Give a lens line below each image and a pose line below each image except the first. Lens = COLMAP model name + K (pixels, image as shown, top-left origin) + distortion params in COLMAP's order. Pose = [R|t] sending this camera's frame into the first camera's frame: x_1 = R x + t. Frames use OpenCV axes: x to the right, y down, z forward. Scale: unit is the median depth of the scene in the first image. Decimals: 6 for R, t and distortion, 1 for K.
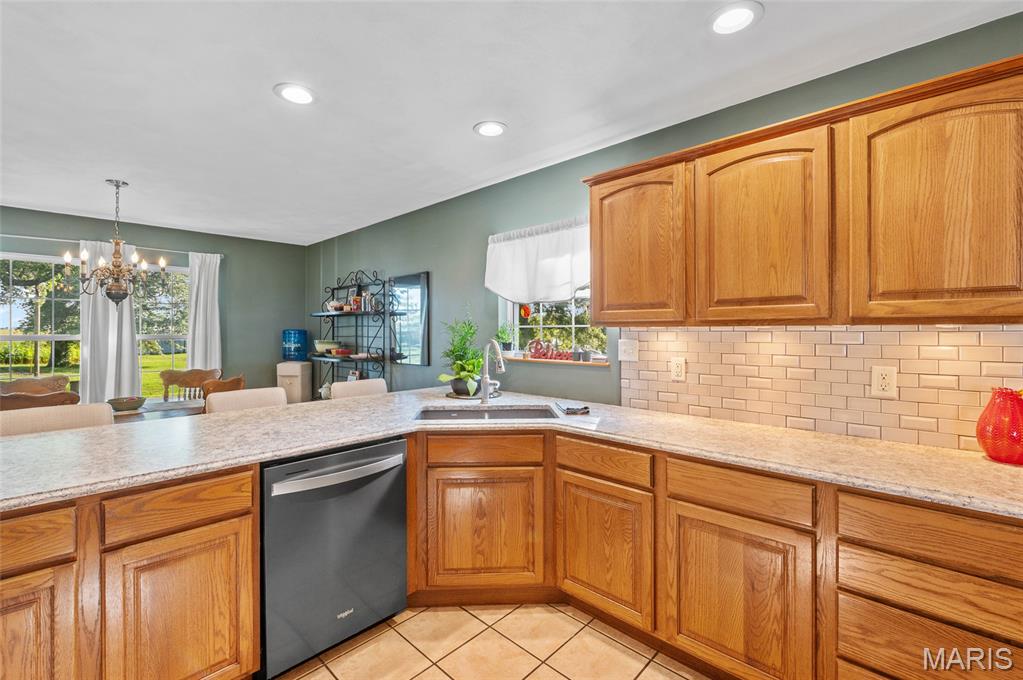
lens RADIAL K [[441.7, 0, 505.9], [0, 441.7, 330.6], [0, 0, 1]] dist [-0.009925, -0.000092]
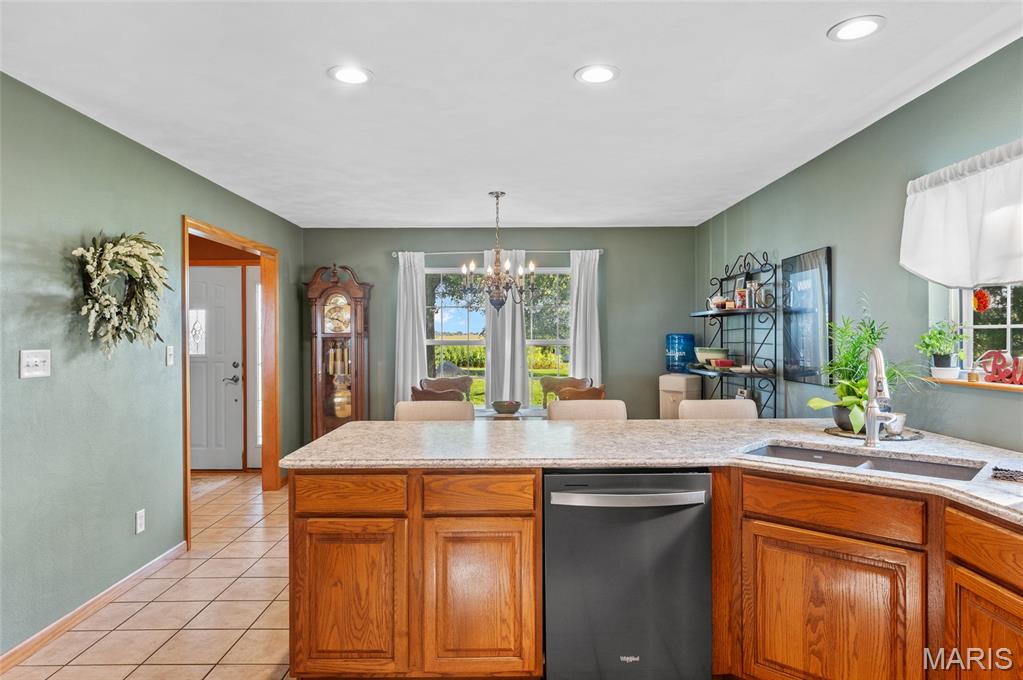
lens RADIAL K [[630.9, 0, 511.5], [0, 630.9, 340.0], [0, 0, 1]] dist [-0.002536, -0.000215]
pose [[0.697271, 0.001769, -0.716805, 0.318629], [0.004465, 0.999967, 0.006812, -0.000776], [0.716794, -0.007950, 0.697240, -0.034509]]
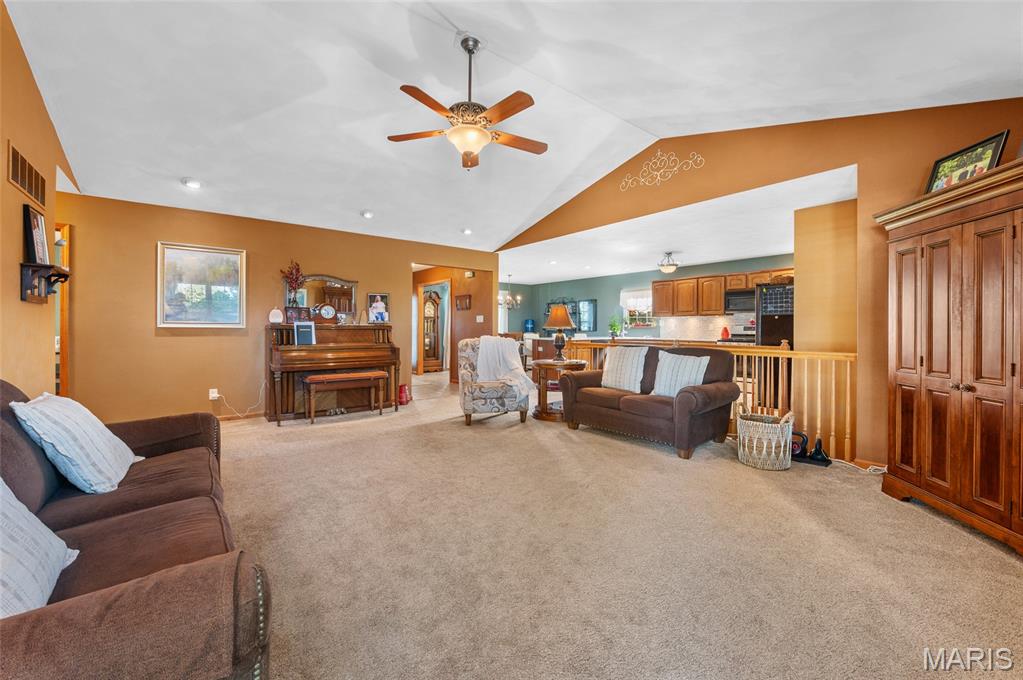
lens RADIAL K [[402.7, 0, 512.8], [0, 402.7, 334.2], [0, 0, 1]] dist [-0.001721, -0.002361]
pose [[0.993493, 0.000932, -0.113891, -0.738287], [0.000315, 0.999940, 0.010936, 0.119545], [0.113895, -0.010900, 0.993433, -3.253759]]
